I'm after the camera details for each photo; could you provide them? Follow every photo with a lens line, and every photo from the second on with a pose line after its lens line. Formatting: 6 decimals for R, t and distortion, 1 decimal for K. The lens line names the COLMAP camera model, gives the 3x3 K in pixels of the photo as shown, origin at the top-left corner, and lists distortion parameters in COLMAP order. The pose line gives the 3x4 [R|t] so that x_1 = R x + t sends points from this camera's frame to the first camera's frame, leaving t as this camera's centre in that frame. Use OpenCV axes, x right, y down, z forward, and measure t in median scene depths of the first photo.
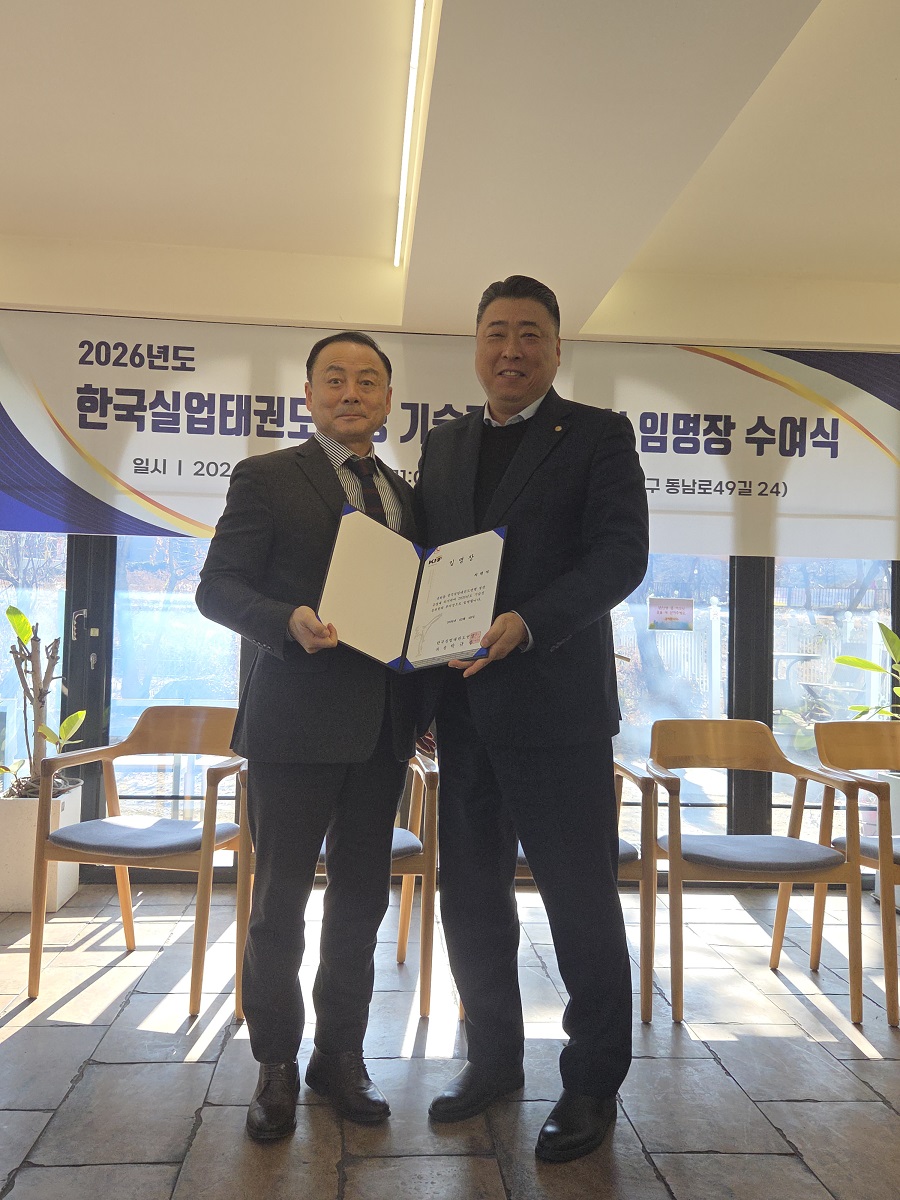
lens RADIAL K [[1013.5, 0, 439.9], [0, 1013.5, 601.7], [0, 0, 1]] dist [0.077099, -0.056080]
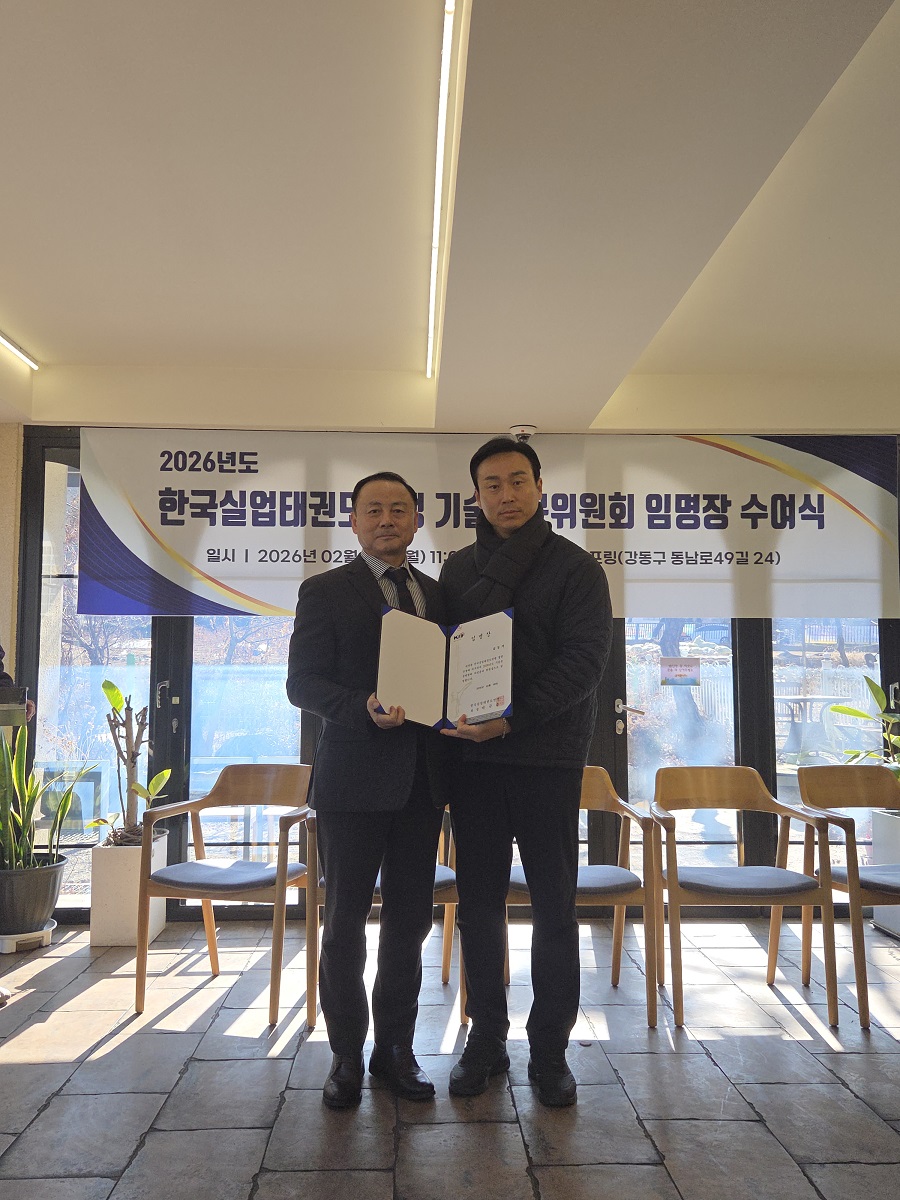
lens RADIAL K [[1013.5, 0, 448.4], [0, 1013.5, 599.9], [0, 0, 1]] dist [0.077099, -0.056080]
pose [[0.998894, -0.027504, -0.038137, 0.016887], [0.025713, 0.998580, -0.046666, -0.021578], [0.039367, 0.045634, 0.998182, -0.142265]]
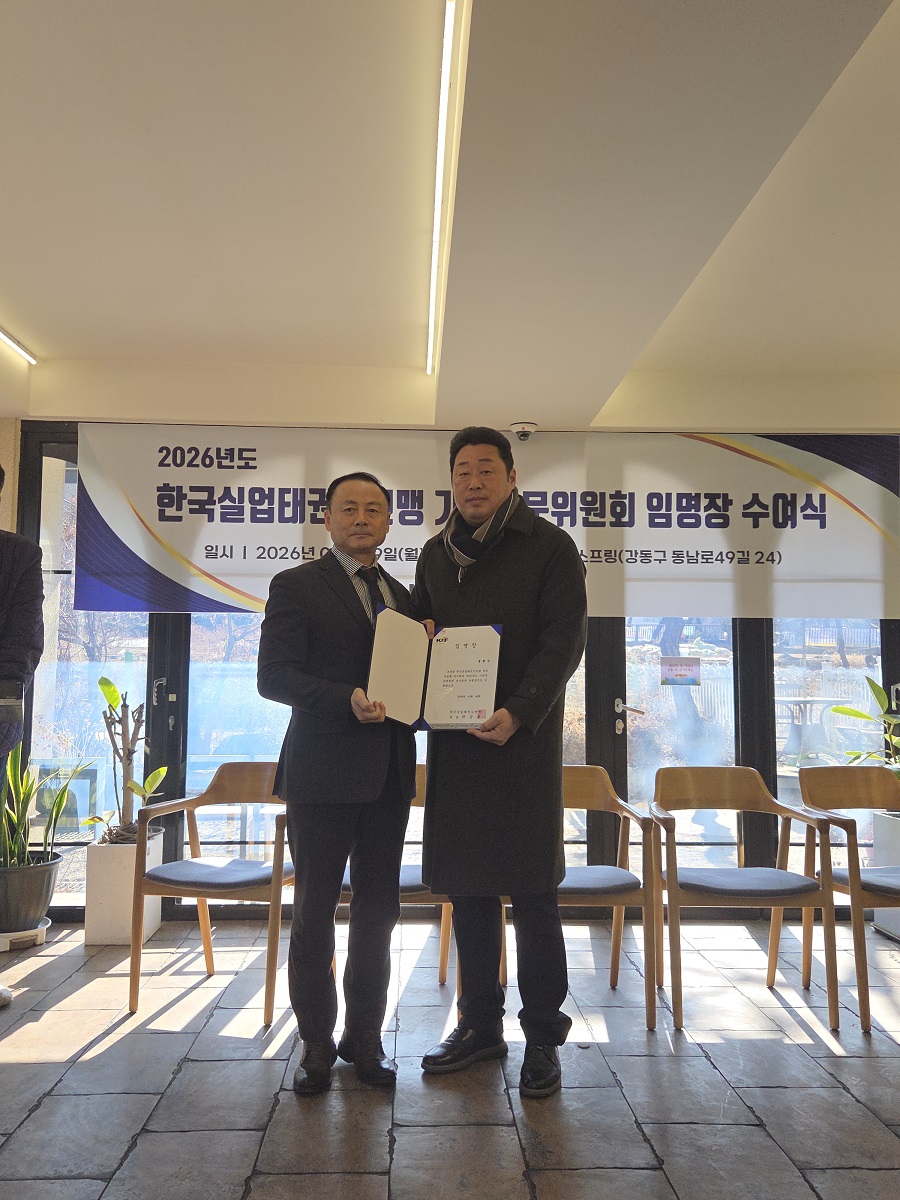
lens RADIAL K [[1013.5, 0, 447.7], [0, 1013.5, 598.0], [0, 0, 1]] dist [0.077099, -0.056080]
pose [[0.999015, -0.022437, -0.038292, 0.017033], [0.020536, 0.998572, -0.049320, -0.018824], [0.039344, 0.048485, 0.998049, -0.134834]]
